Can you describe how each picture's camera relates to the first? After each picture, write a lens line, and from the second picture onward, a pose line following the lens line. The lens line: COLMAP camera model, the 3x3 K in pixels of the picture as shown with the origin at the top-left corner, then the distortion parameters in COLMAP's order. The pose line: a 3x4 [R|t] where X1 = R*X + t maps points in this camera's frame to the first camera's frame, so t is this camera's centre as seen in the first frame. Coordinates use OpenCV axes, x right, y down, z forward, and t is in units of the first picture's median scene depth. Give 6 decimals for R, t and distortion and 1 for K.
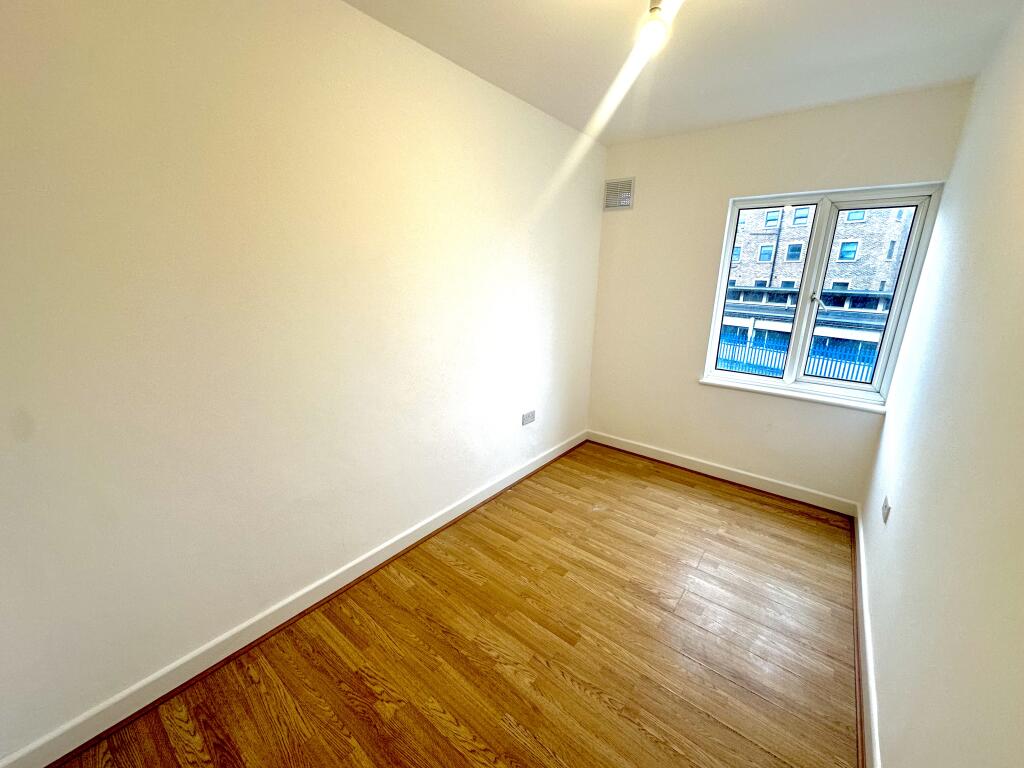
lens RADIAL K [[404.6, 0, 512.0], [0, 404.6, 384.0], [0, 0, 1]] dist [0.011737, -0.000002]
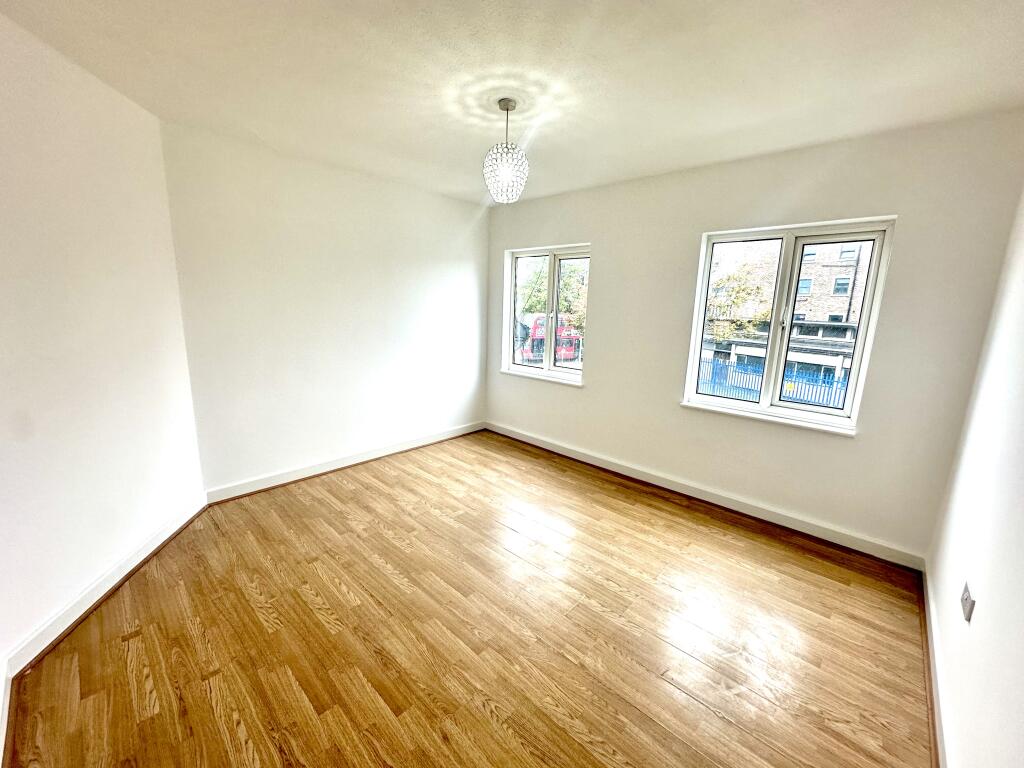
lens RADIAL K [[424.3, 0, 512.0], [0, 424.3, 384.0], [0, 0, 1]] dist [-0.040763, -0.000051]
pose [[0.993097, 0.019503, -0.115660, 0.170348], [-0.029019, 0.996277, -0.081175, 0.042794], [0.113647, 0.083971, 0.989966, -0.113254]]
